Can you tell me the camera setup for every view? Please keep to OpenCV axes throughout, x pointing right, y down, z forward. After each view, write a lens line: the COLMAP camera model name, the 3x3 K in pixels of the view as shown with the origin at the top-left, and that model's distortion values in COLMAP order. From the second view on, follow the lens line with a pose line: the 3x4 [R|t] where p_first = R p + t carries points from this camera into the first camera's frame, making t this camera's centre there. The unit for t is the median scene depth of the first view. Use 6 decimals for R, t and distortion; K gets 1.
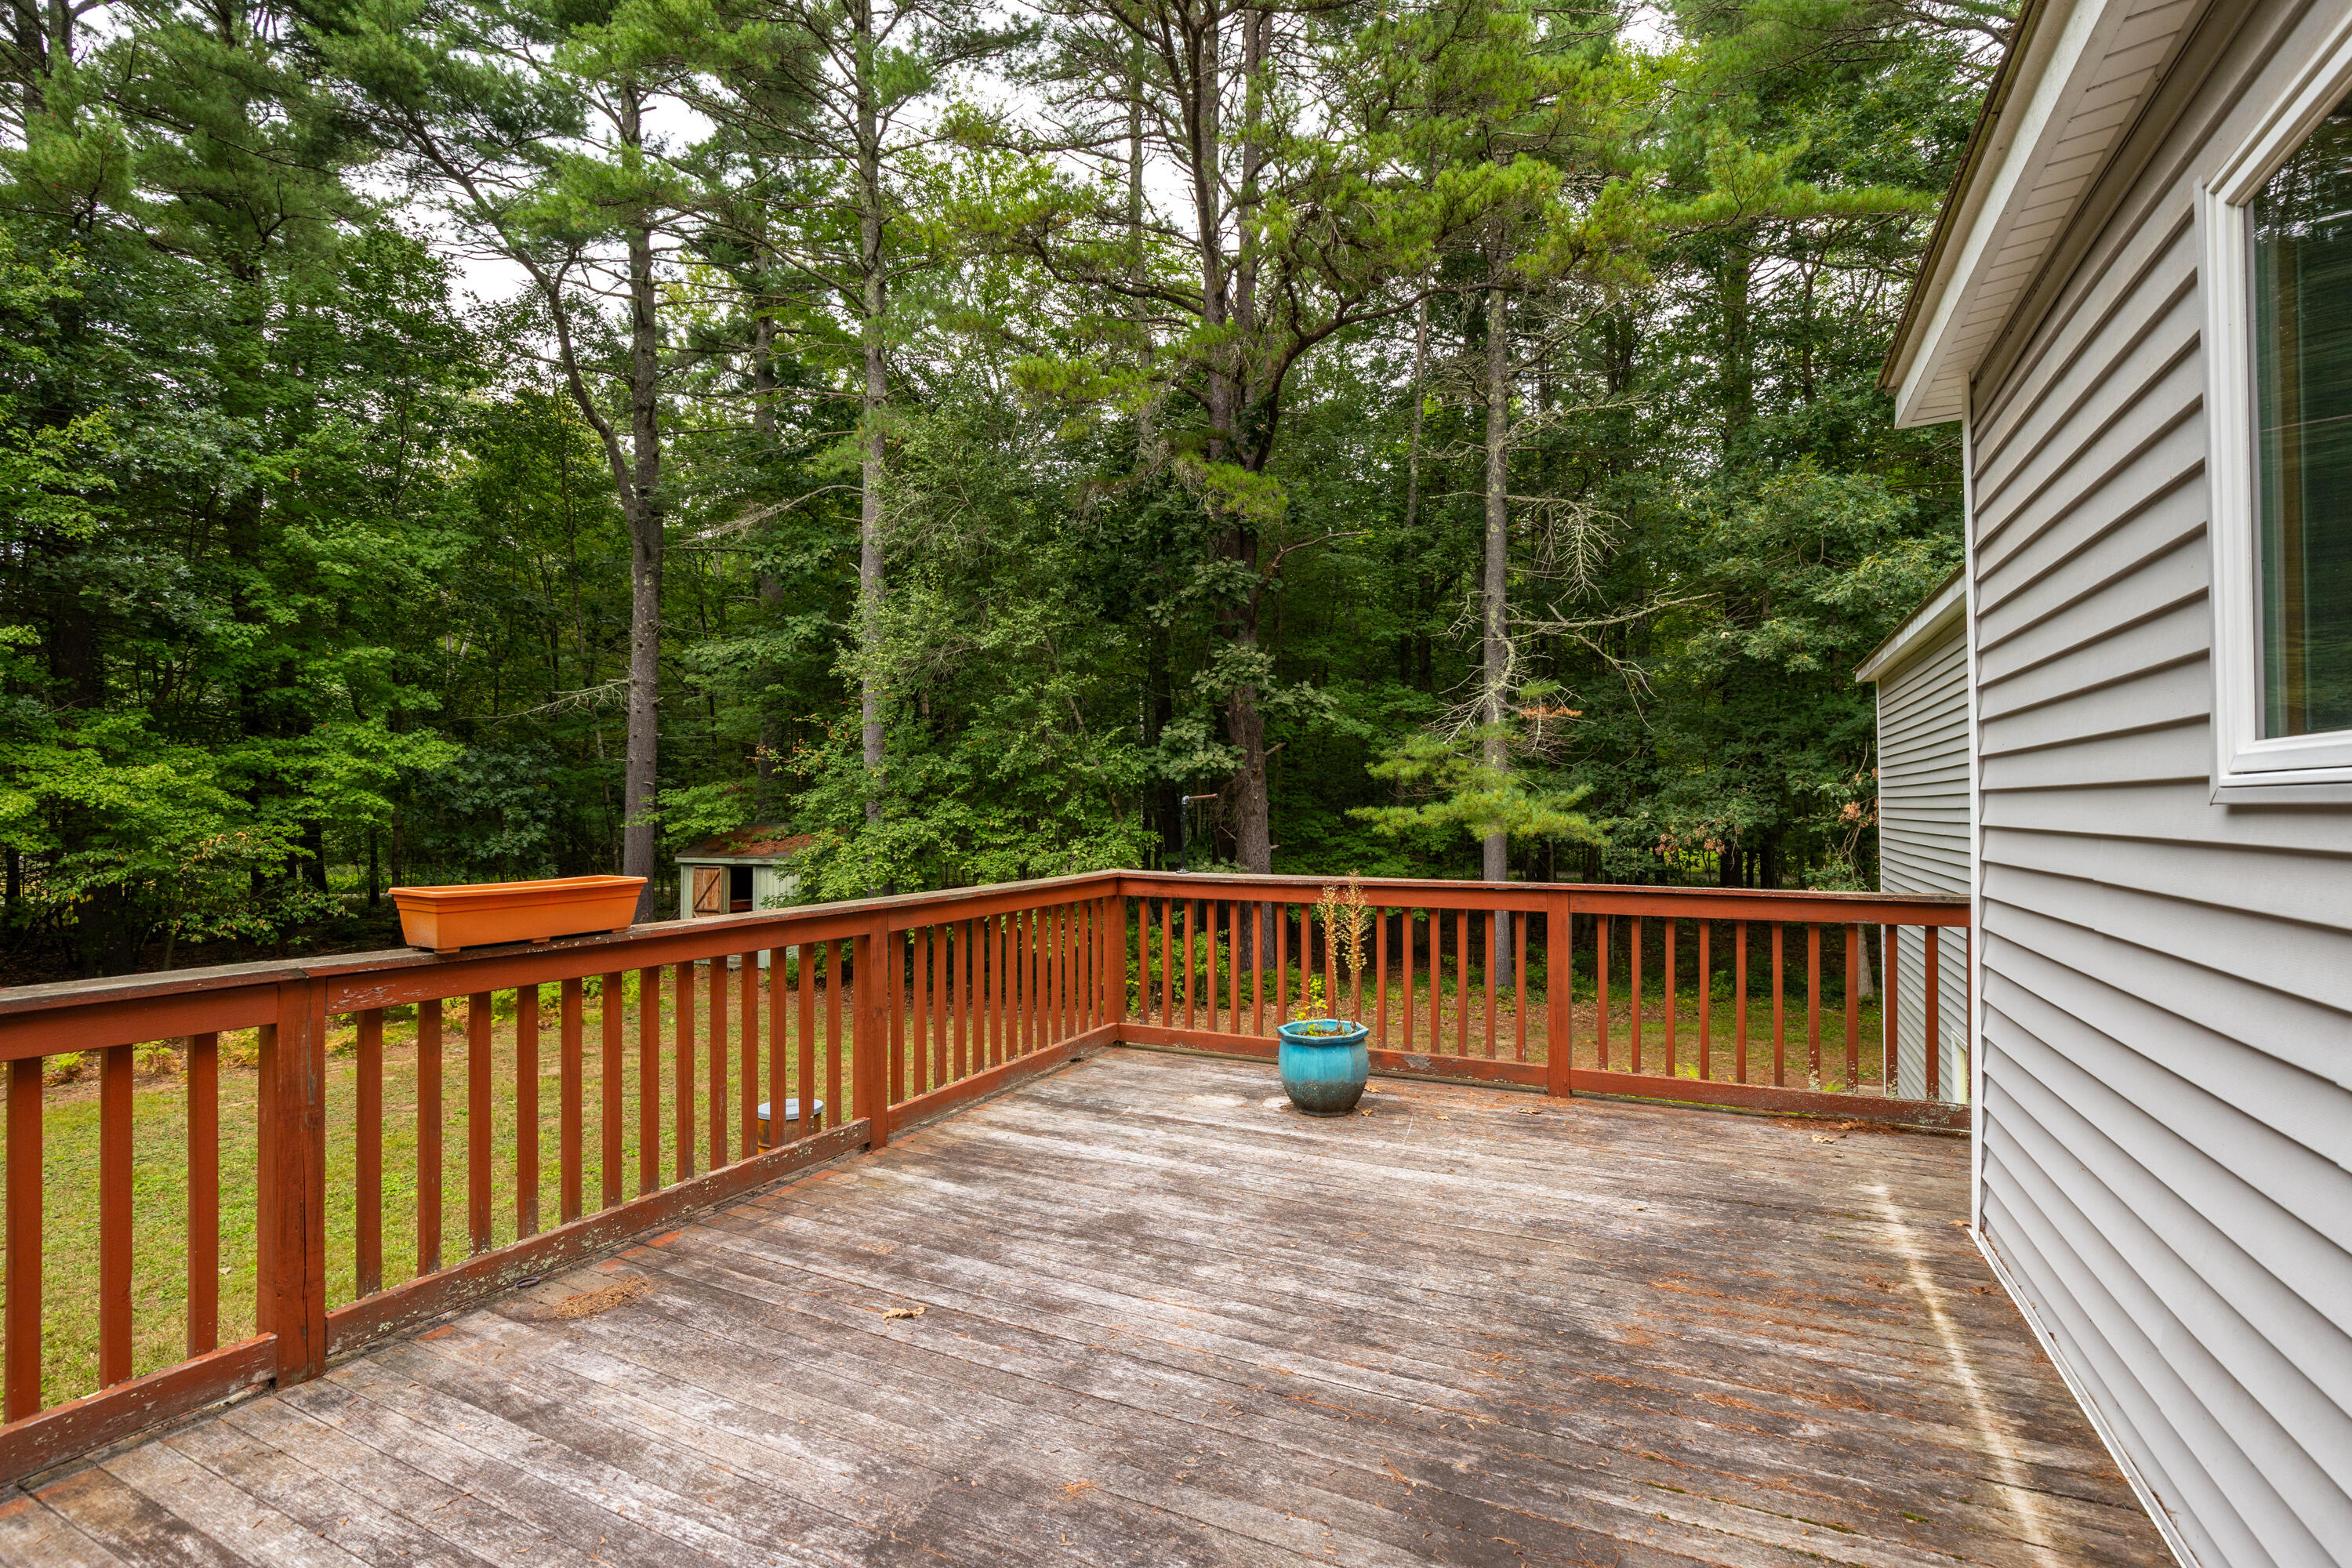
lens RADIAL K [[1085.7, 0, 1183.6], [0, 1085.7, 790.7], [0, 0, 1]] dist [-0.016119, 0.006866]
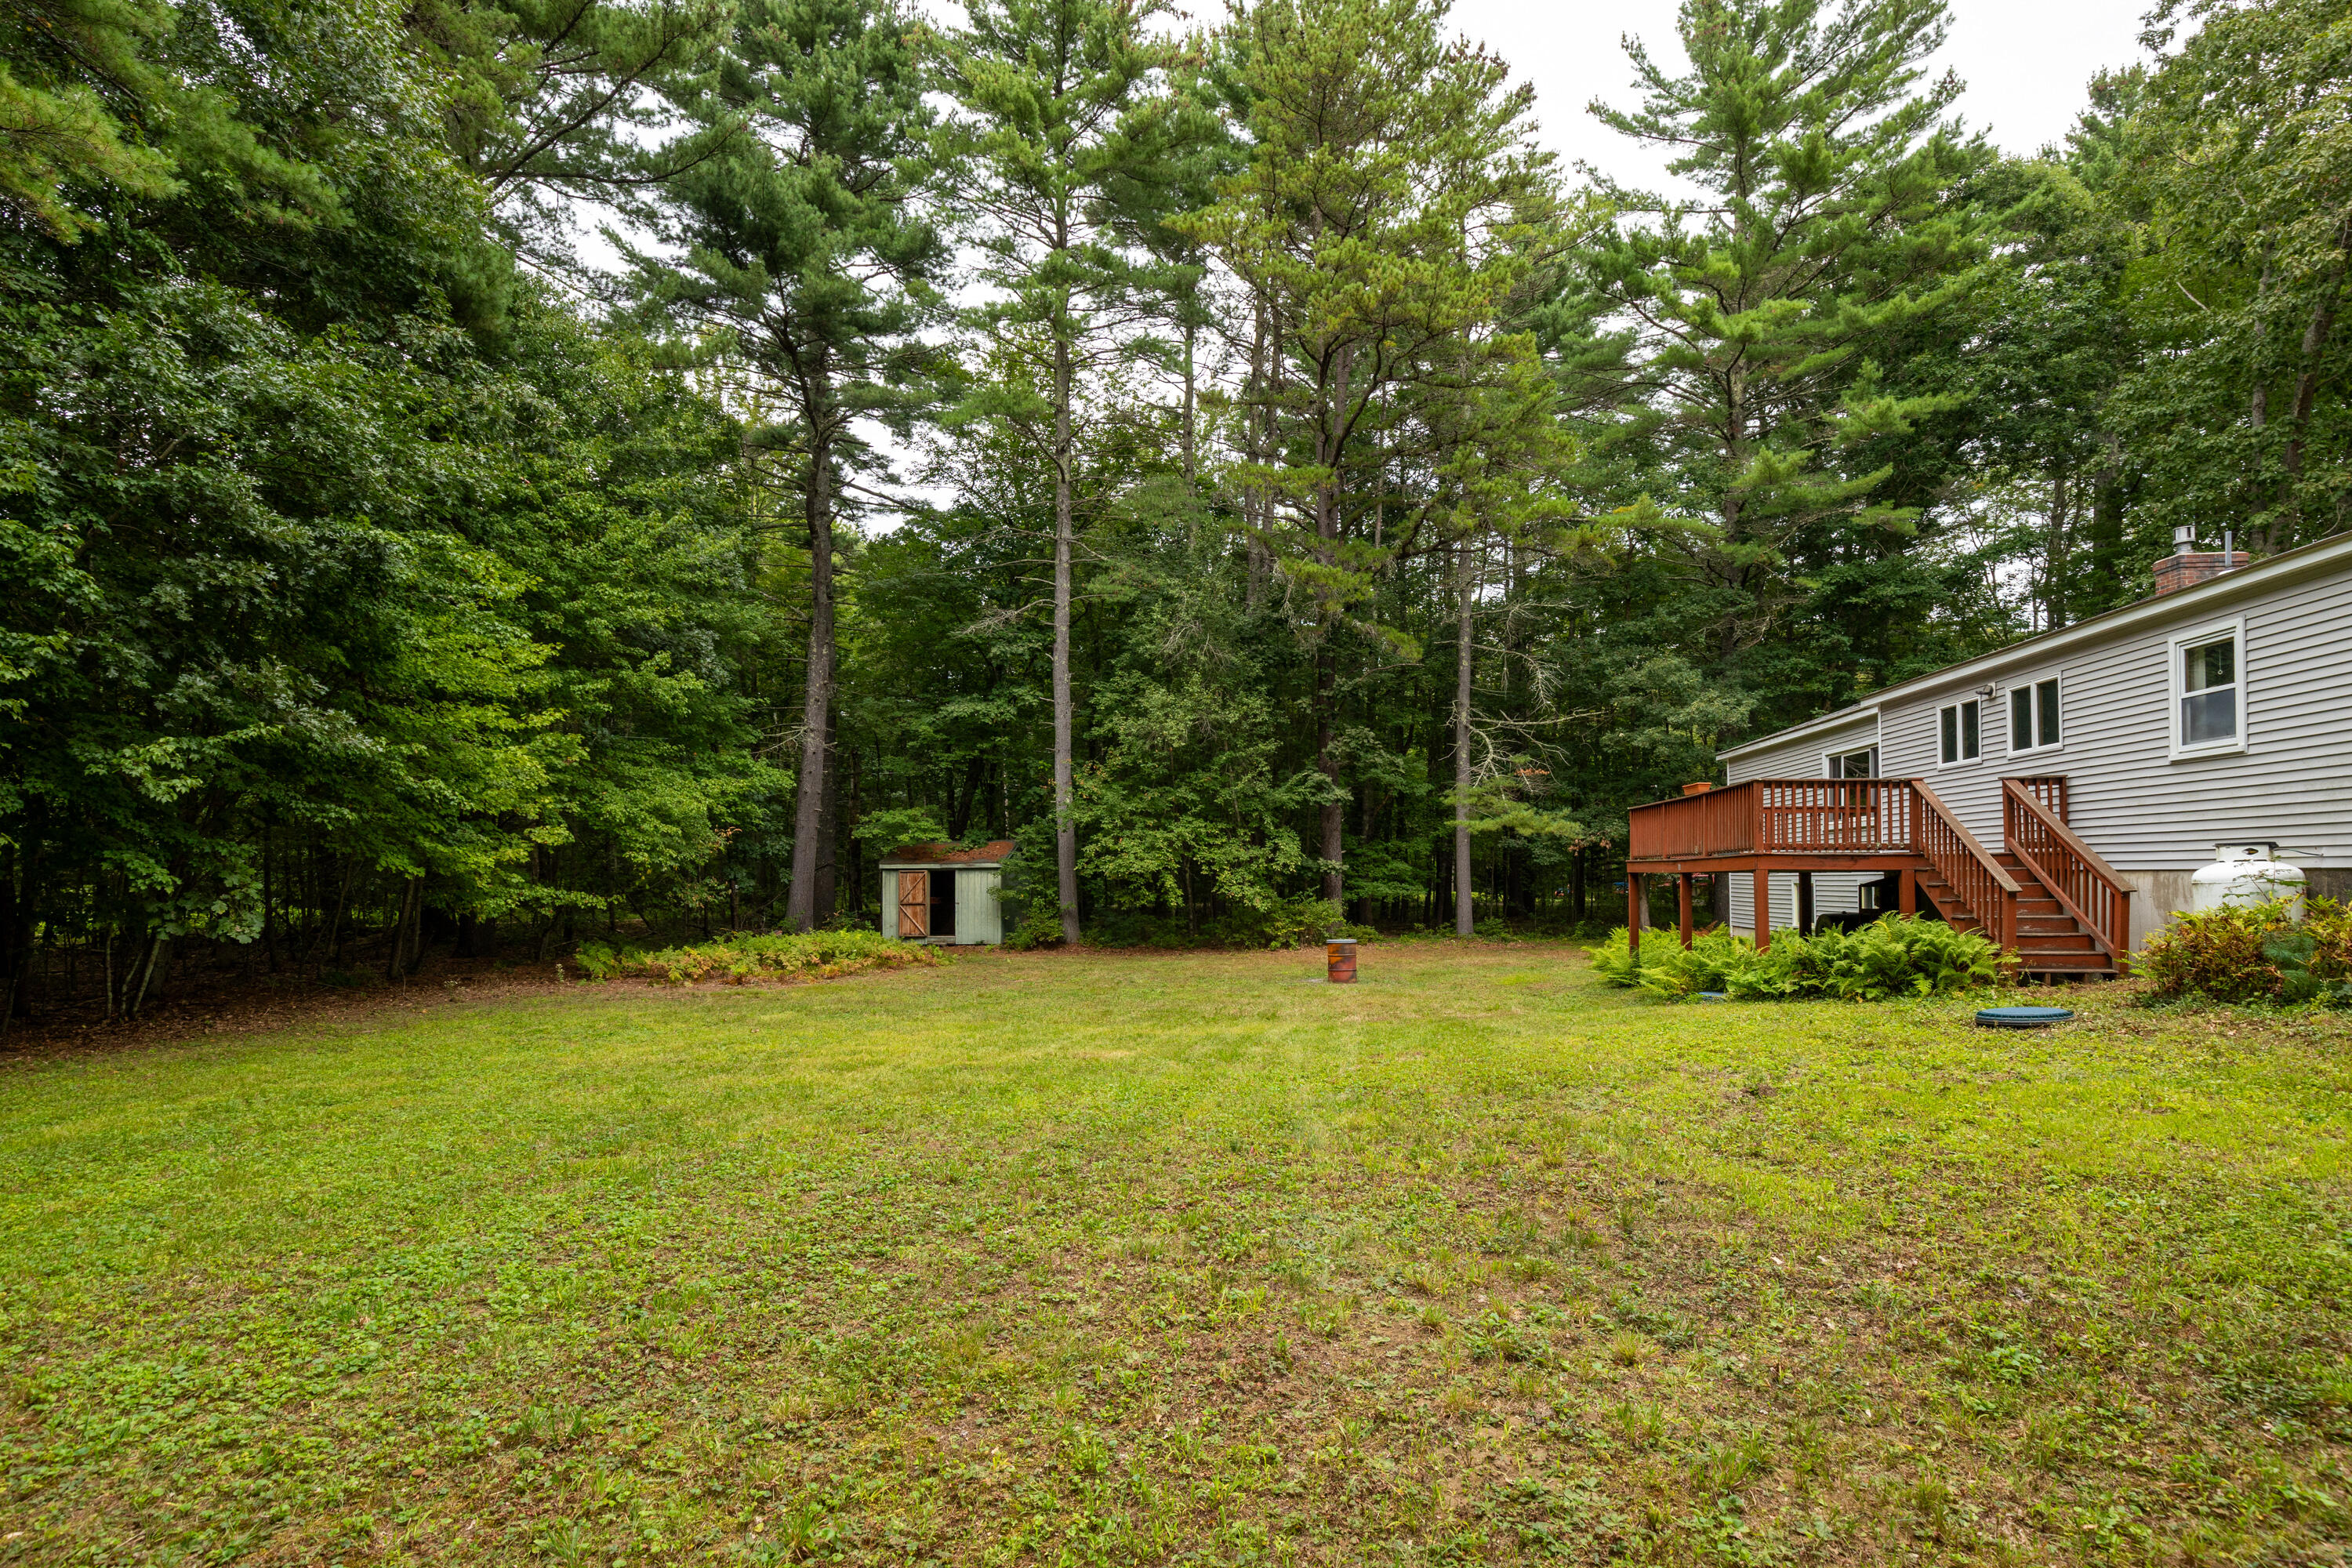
lens RADIAL K [[1123.1, 0, 1174.7], [0, 1123.1, 899.3], [0, 0, 1]] dist [-0.015198, 0.000596]
pose [[0.945815, -0.002093, 0.324698, -0.763409], [-0.007884, 0.999536, 0.029408, 0.081079], [-0.324609, -0.030375, 0.945360, -0.541316]]
